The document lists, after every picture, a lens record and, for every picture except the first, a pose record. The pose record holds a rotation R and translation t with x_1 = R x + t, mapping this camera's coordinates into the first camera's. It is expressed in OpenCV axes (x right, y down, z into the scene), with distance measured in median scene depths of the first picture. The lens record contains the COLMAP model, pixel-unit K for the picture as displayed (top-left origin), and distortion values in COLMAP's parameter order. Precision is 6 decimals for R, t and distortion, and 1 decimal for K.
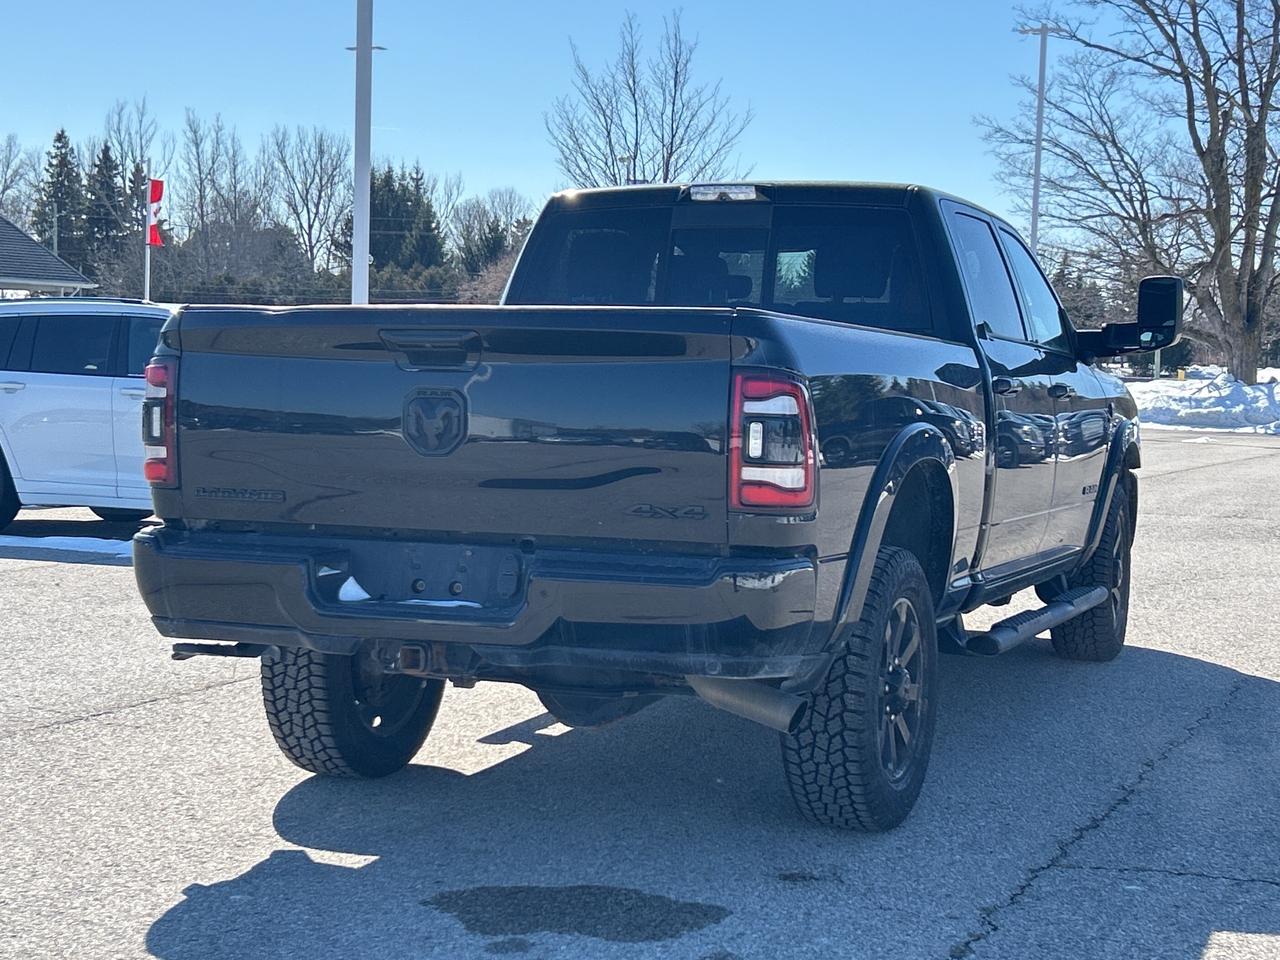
lens RADIAL K [[2124.8, 0, 640.0], [0, 2124.8, 480.0], [0, 0, 1]] dist [0.126954, -0.122966]
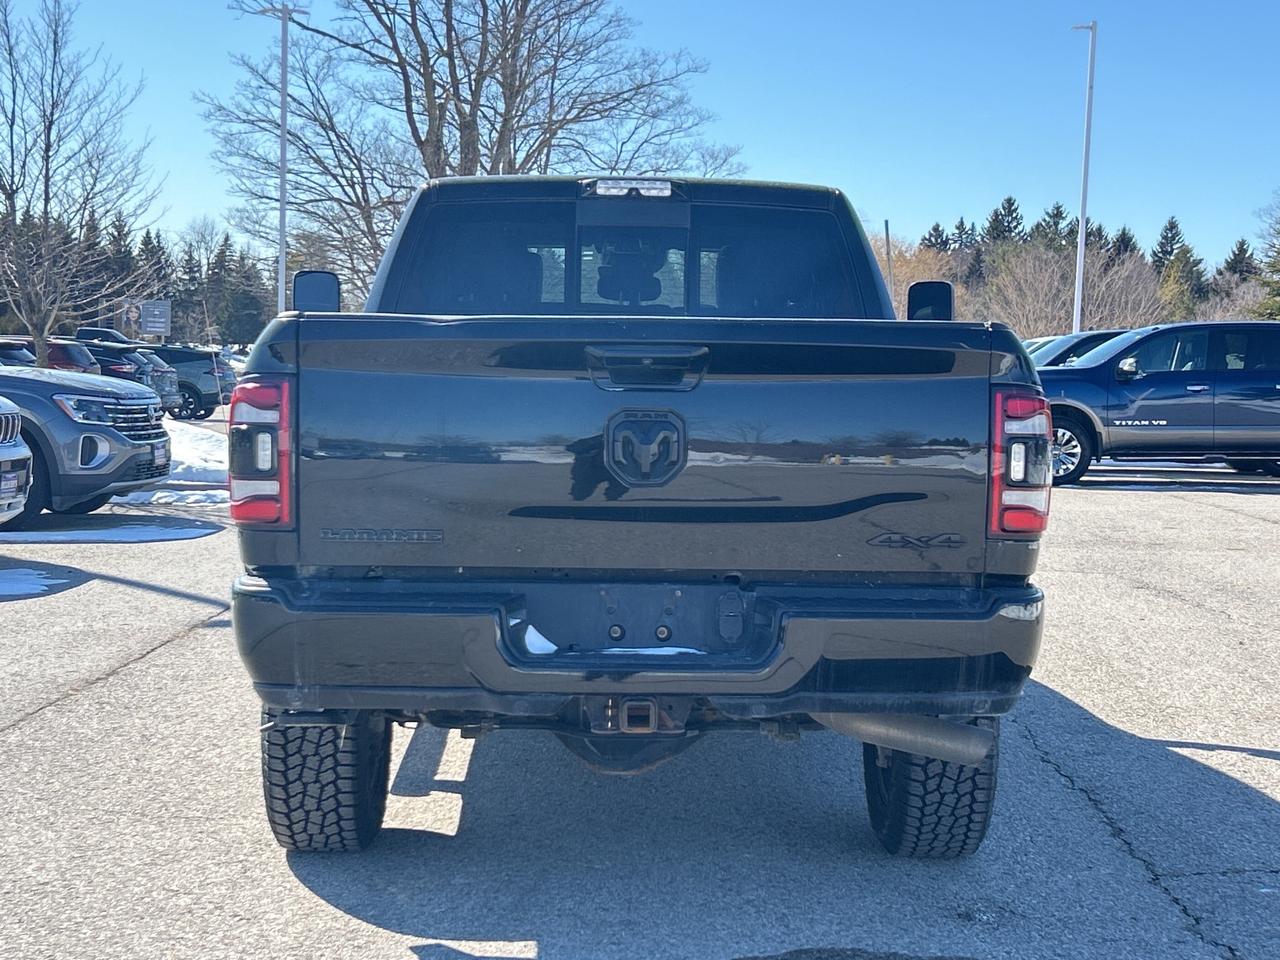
lens RADIAL K [[2124.8, 0, 640.0], [0, 2124.8, 480.0], [0, 0, 1]] dist [0.126954, -0.122966]
pose [[0.914370, -0.024864, 0.404116, -0.382484], [0.020902, 0.999680, 0.014214, -0.022129], [-0.404340, -0.004550, 0.914597, 0.158519]]
